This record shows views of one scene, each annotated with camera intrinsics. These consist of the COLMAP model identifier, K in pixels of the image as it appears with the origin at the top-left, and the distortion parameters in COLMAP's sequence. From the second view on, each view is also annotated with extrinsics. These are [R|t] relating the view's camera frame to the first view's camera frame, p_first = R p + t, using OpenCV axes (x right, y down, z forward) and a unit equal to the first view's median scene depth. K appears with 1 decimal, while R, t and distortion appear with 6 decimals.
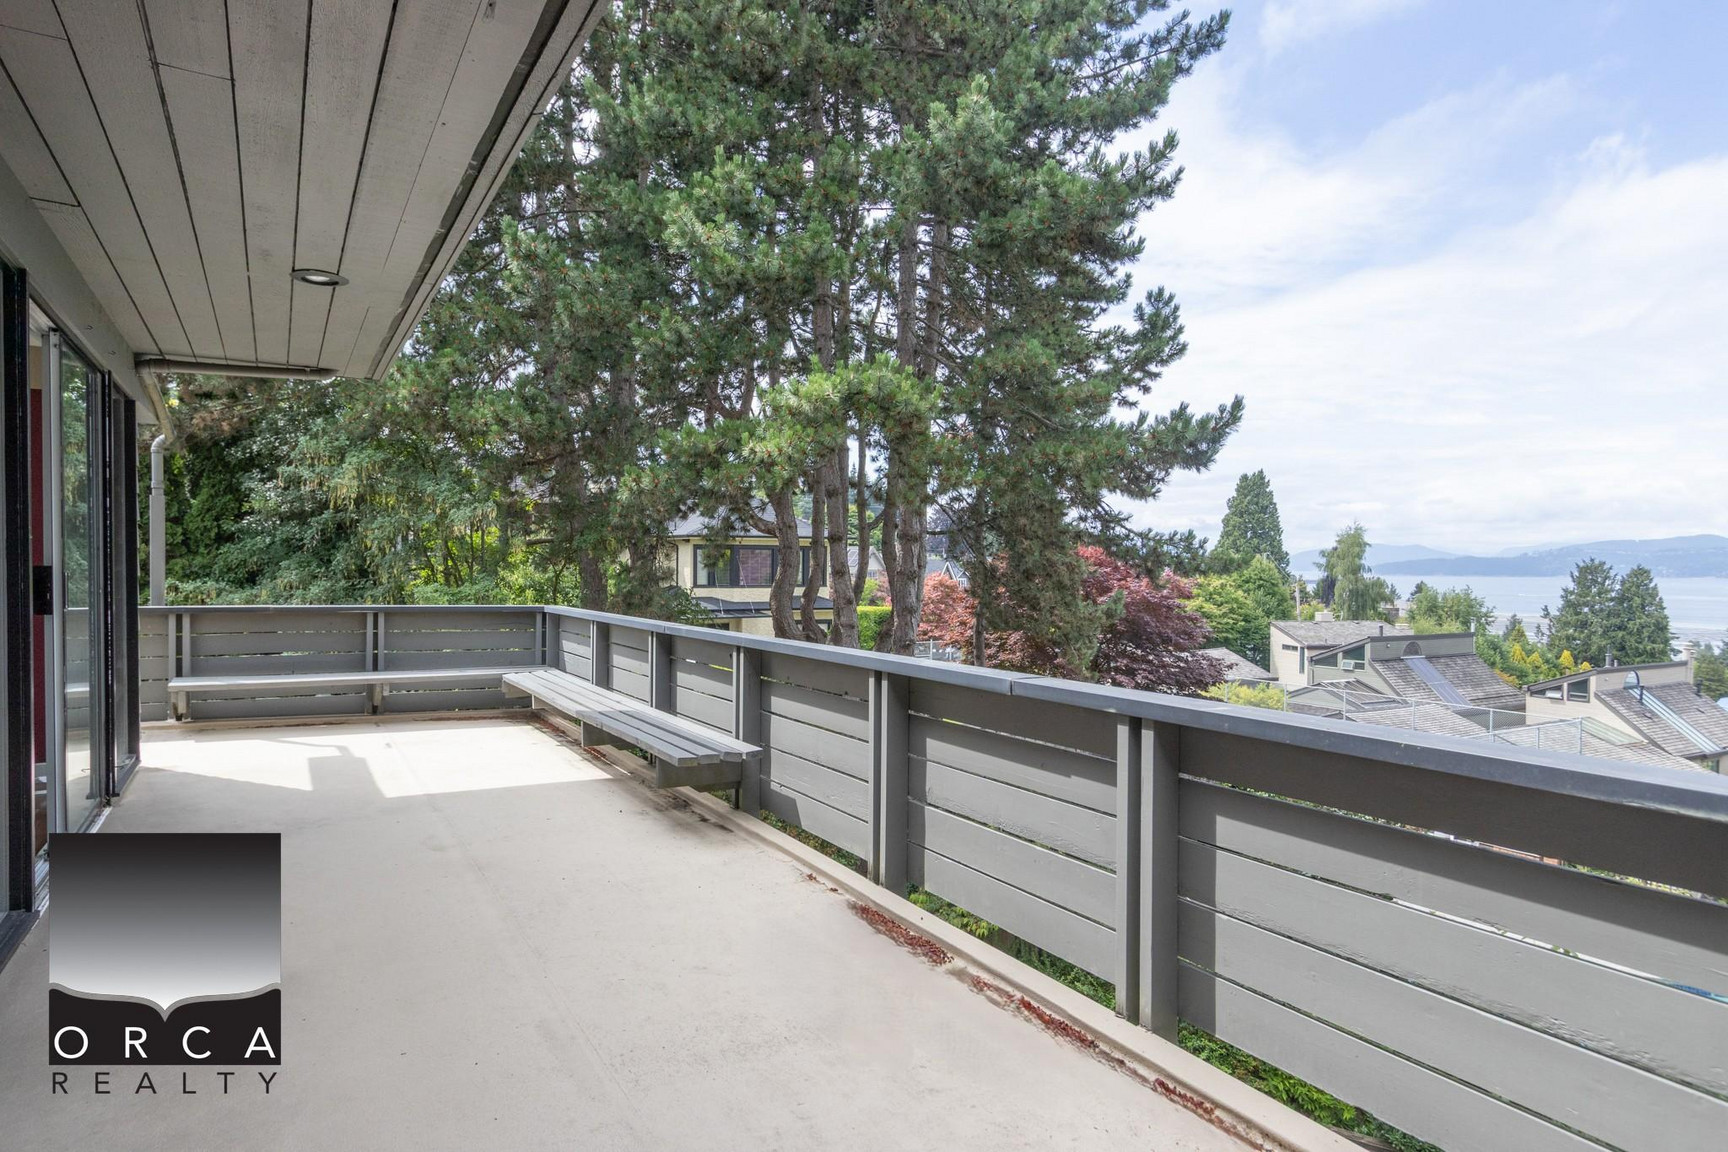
lens RADIAL K [[999.8, 0, 851.7], [0, 999.8, 577.9], [0, 0, 1]] dist [0.017066, -0.000146]
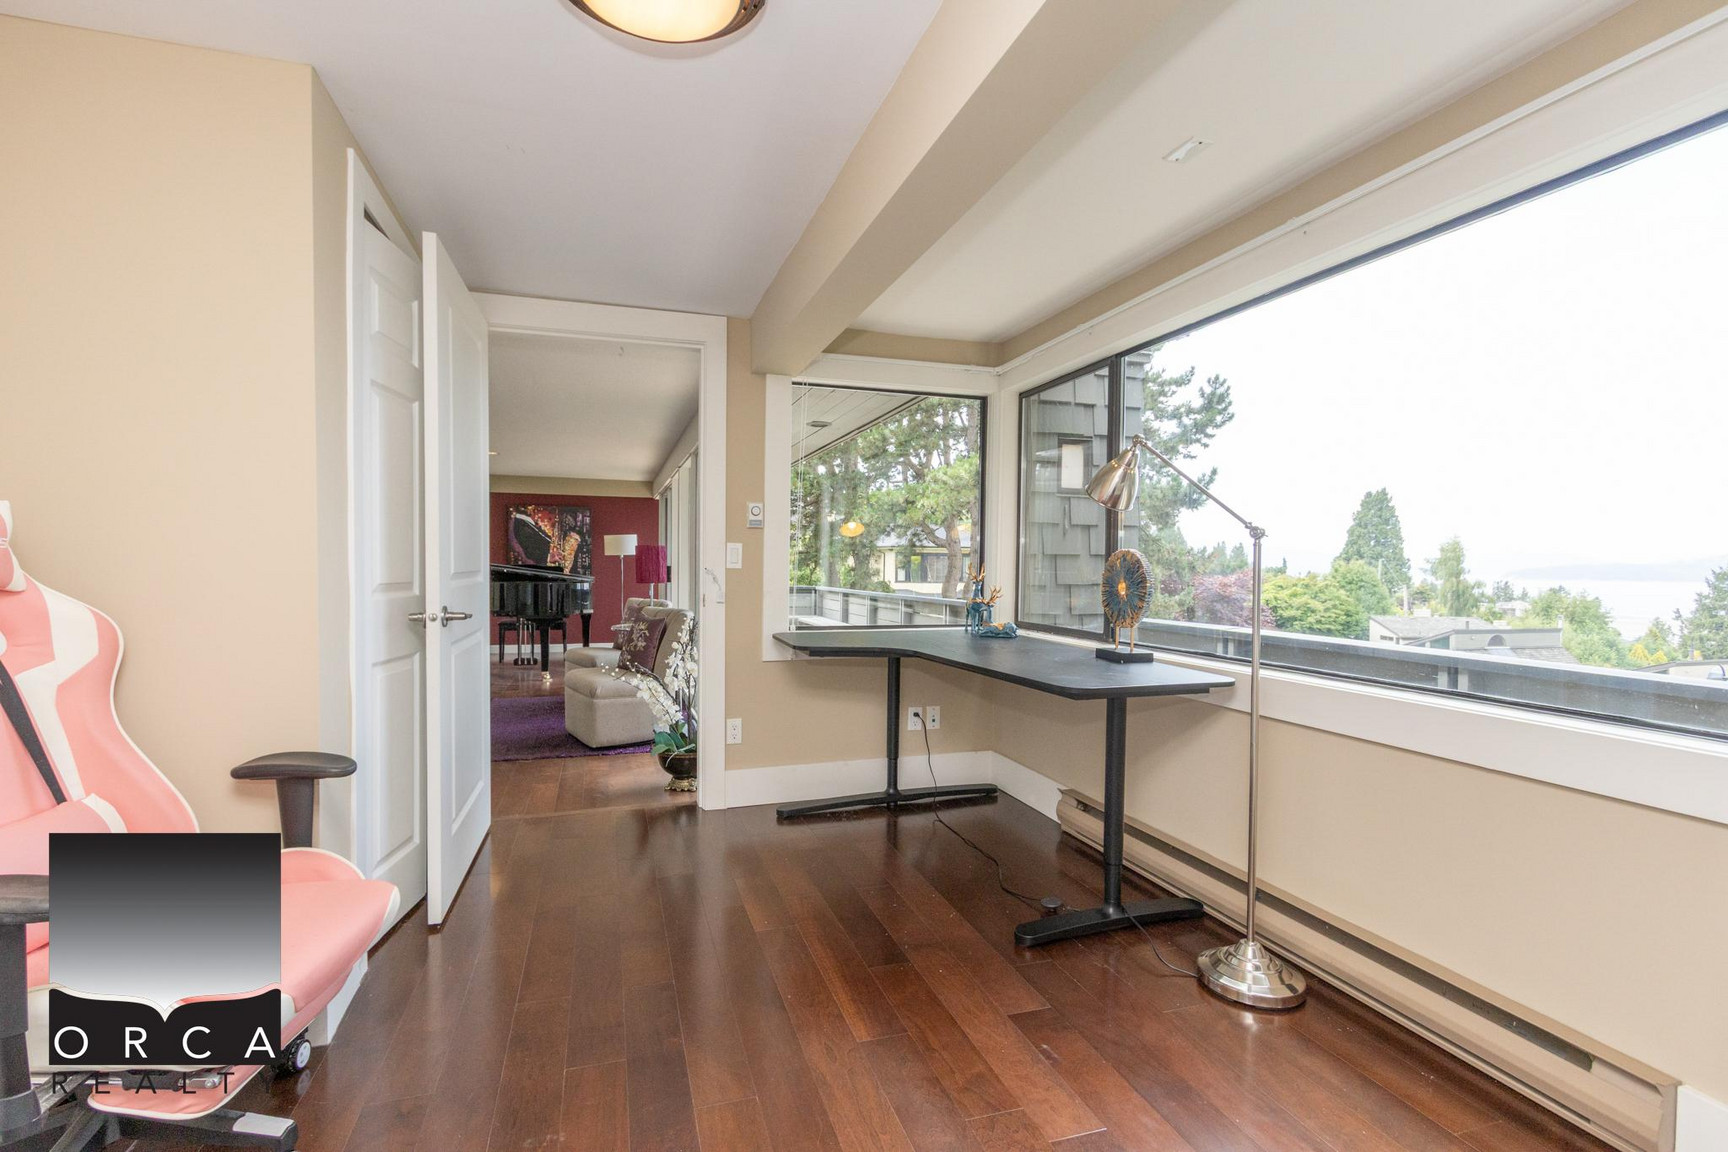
lens RADIAL K [[785.4, 0, 838.9], [0, 785.4, 573.7], [0, 0, 1]] dist [0.003761, -0.000962]
pose [[0.972797, 0.008039, -0.231520, 0.018116], [-0.008974, 0.999955, -0.002986, 0.001445], [0.231485, 0.004983, 0.972826, -0.087851]]
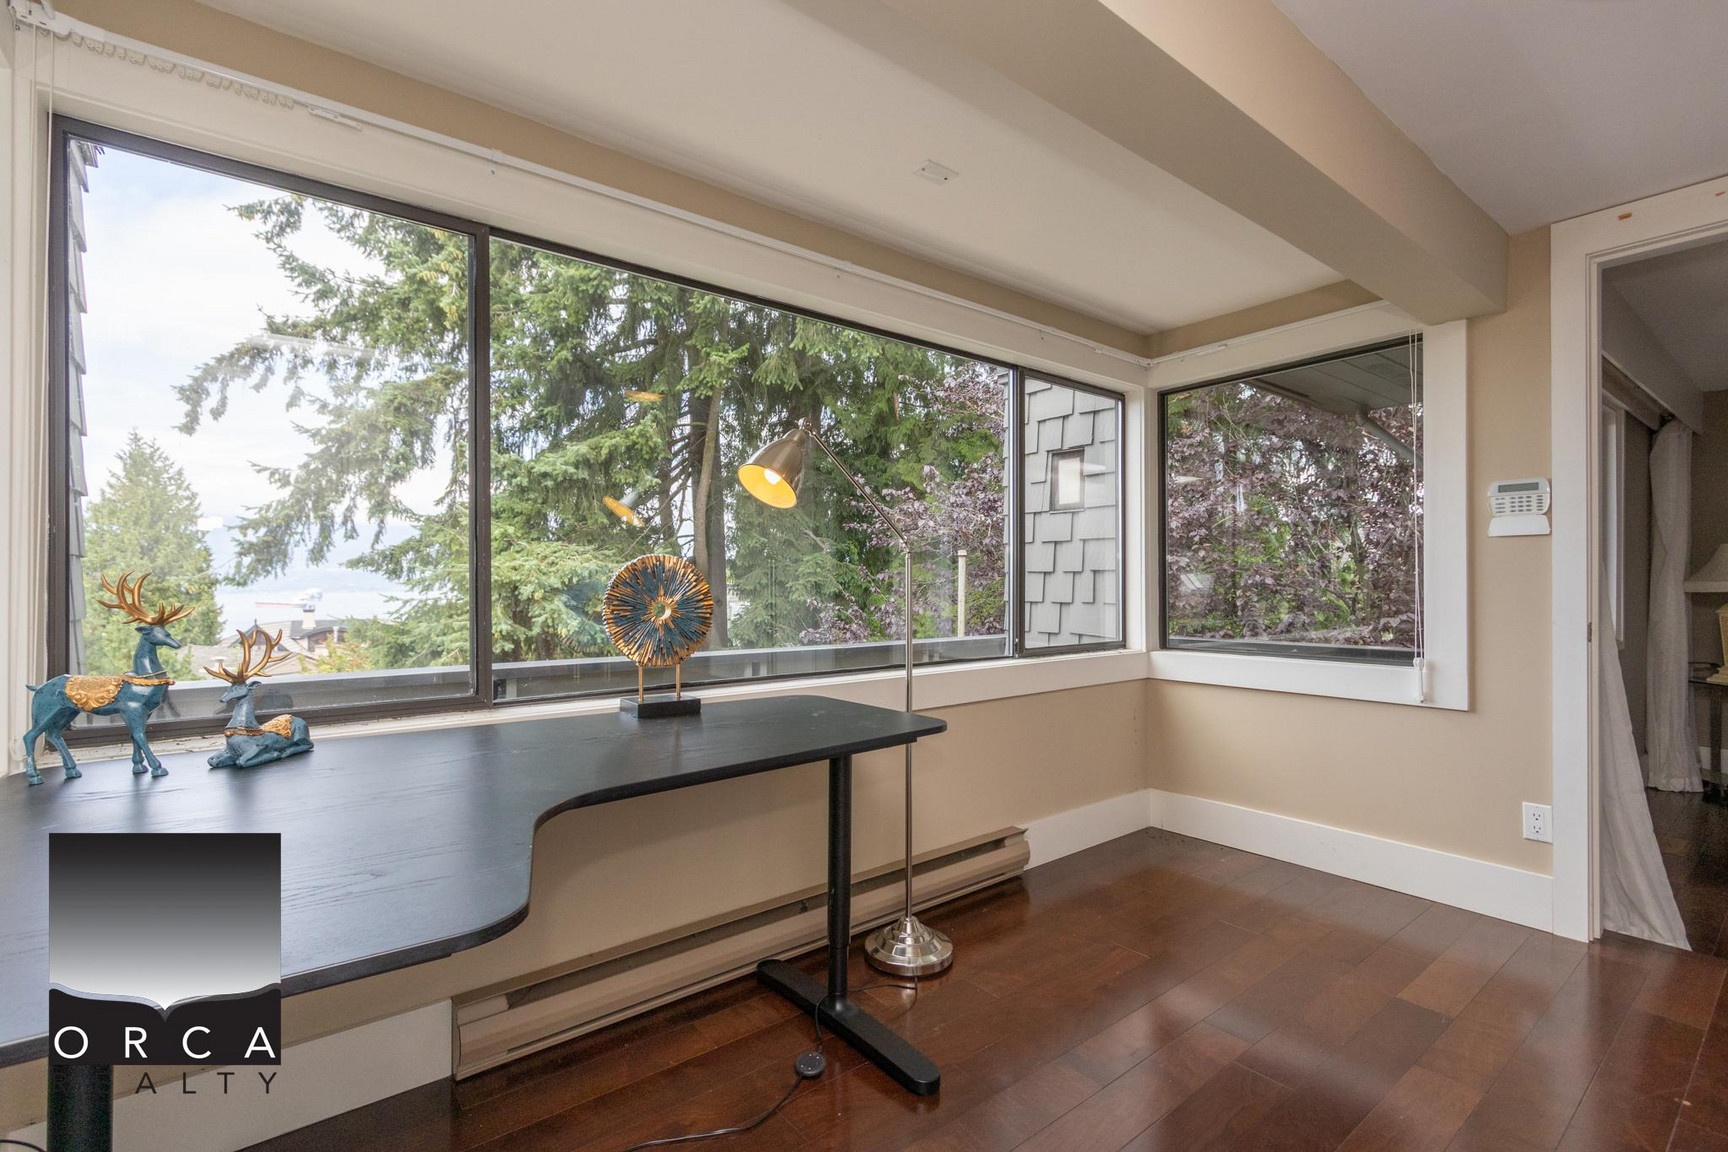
lens RADIAL K [[785.4, 0, 844.8], [0, 785.4, 582.4], [0, 0, 1]] dist [0.003761, -0.000962]
pose [[-0.129993, -0.008815, 0.991476, -0.015164], [0.021468, 0.999701, 0.011703, 0.000390], [-0.991283, 0.022806, -0.129765, -0.032691]]
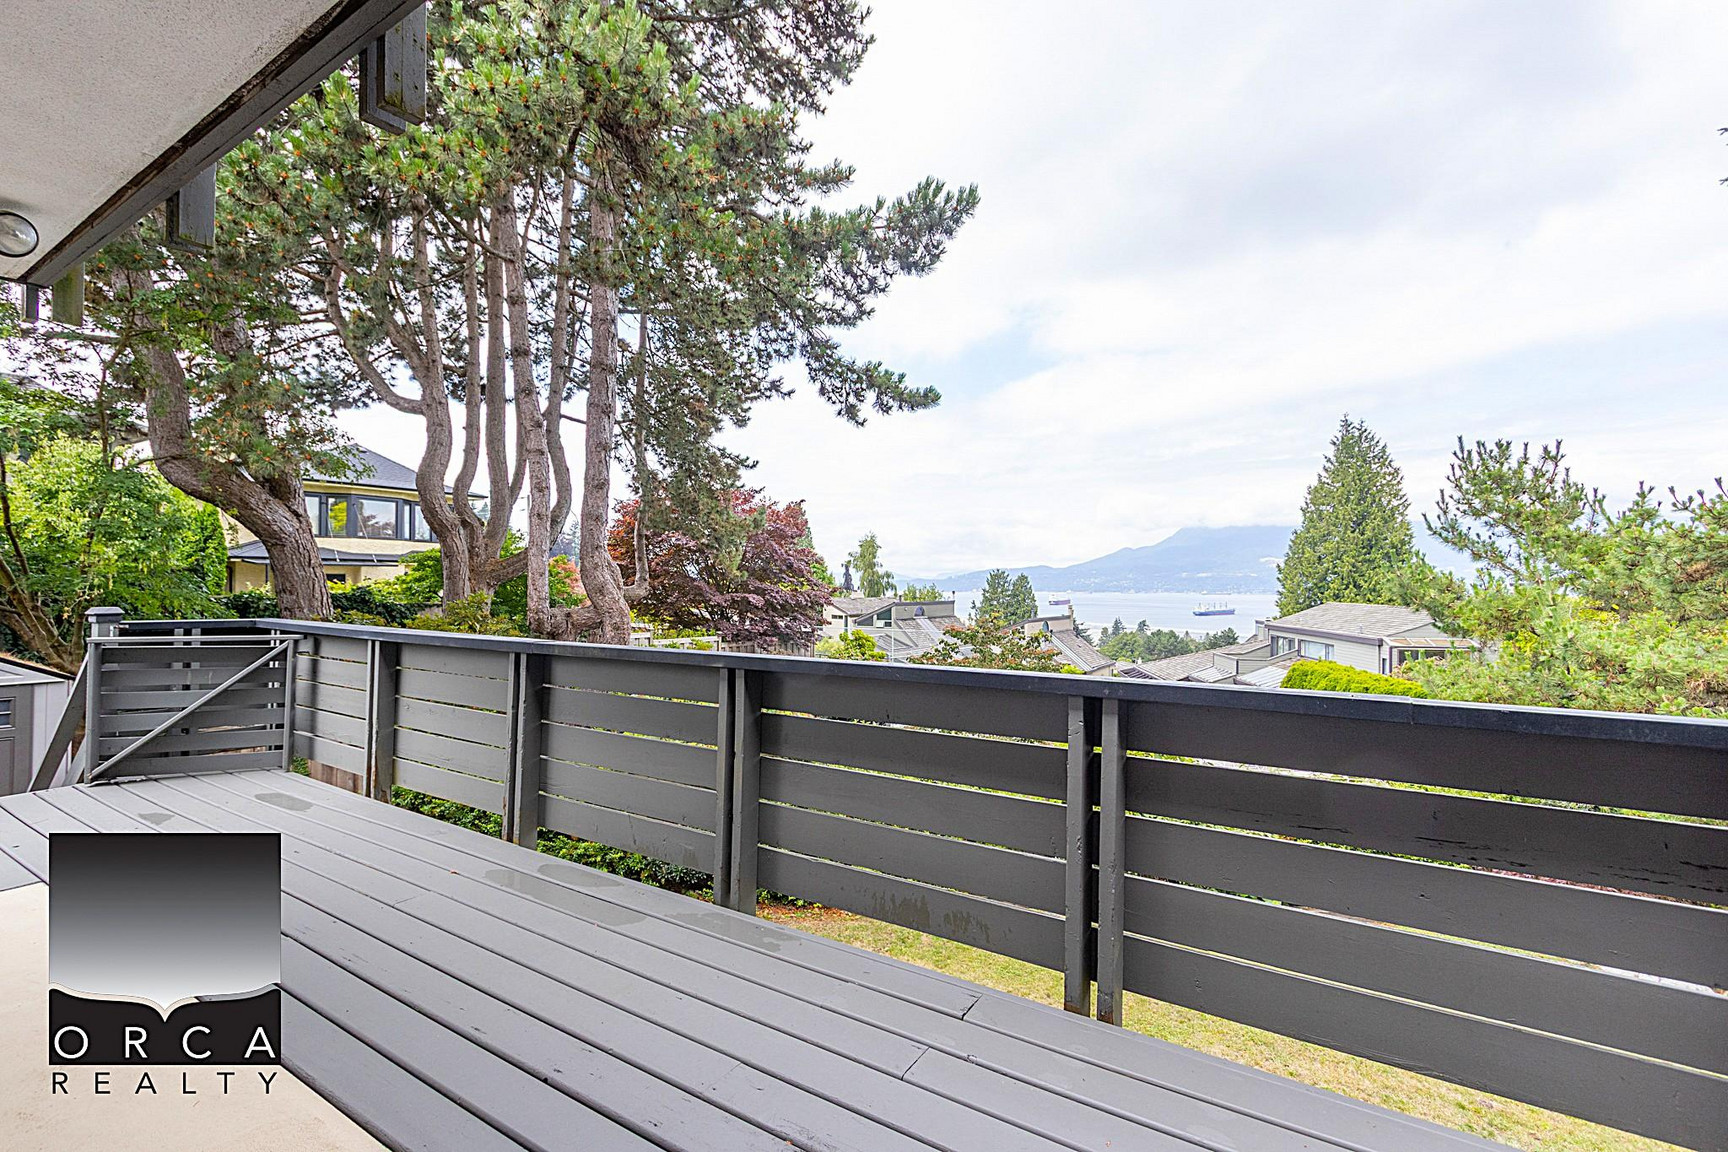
lens RADIAL K [[785.4, 0, 840.6], [0, 785.4, 587.5], [0, 0, 1]] dist [0.003761, -0.000962]
pose [[0.898684, -0.004580, 0.438573, -0.019653], [0.010793, 0.999874, -0.011673, 0.052008], [-0.438464, 0.015224, 0.898620, 0.073824]]
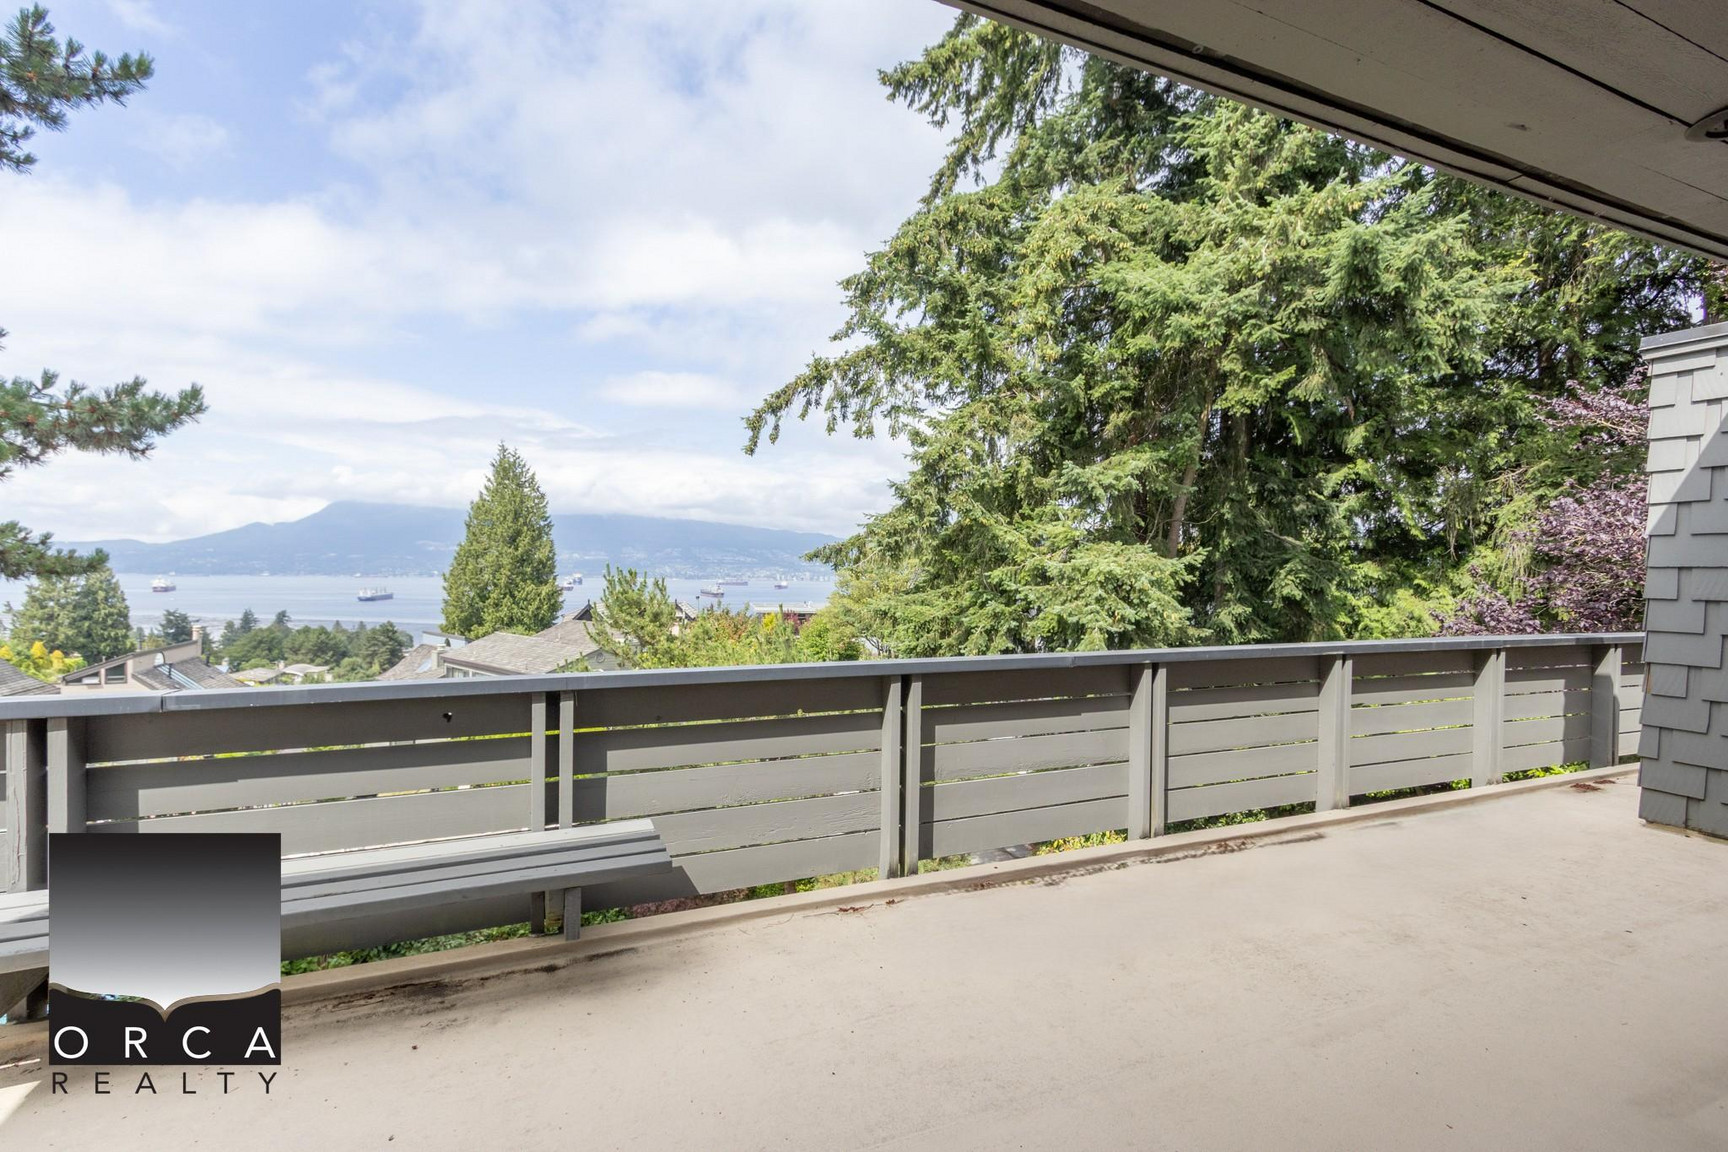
lens RADIAL K [[785.4, 0, 846.8], [0, 785.4, 582.6], [0, 0, 1]] dist [0.003761, -0.000962]
pose [[0.123728, -0.017642, 0.992159, -0.056838], [0.006851, 0.999833, 0.016924, -0.001226], [-0.992293, 0.004703, 0.123828, 0.068423]]
